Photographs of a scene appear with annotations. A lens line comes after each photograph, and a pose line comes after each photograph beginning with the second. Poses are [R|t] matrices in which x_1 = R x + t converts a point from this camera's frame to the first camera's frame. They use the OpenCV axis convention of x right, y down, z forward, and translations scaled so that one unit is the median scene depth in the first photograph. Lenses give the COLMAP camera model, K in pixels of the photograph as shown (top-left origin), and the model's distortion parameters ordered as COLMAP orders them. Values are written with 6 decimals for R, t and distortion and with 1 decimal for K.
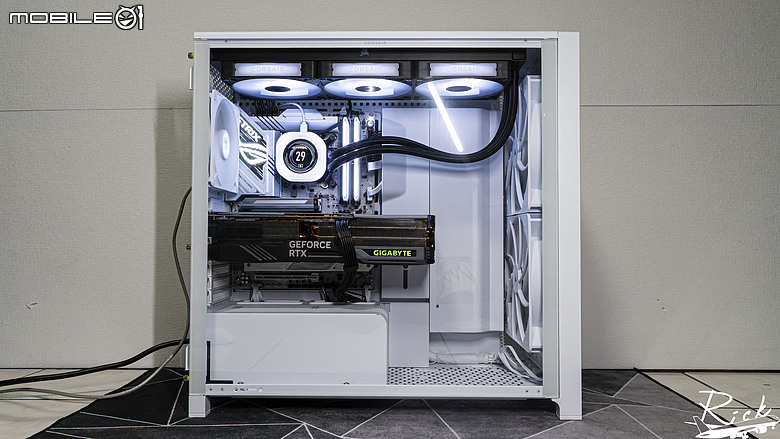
lens RADIAL K [[605.4, 0, 390.0], [0, 605.4, 219.5], [0, 0, 1]] dist [-0.004884, -0.000979]
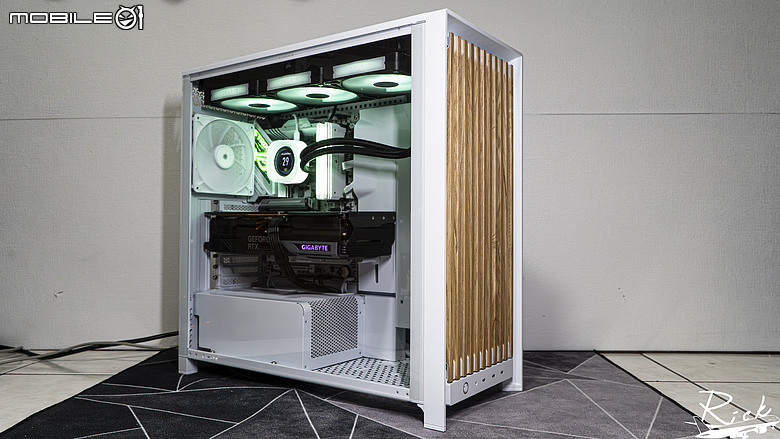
lens RADIAL K [[605.4, 0, 390.0], [0, 605.4, 219.5], [0, 0, 1]] dist [-0.004884, -0.000979]
pose [[0.829546, -0.010168, -0.558346, 0.648180], [0.014735, 0.999885, 0.003683, 0.003203], [0.558244, -0.011282, 0.829600, 0.164852]]
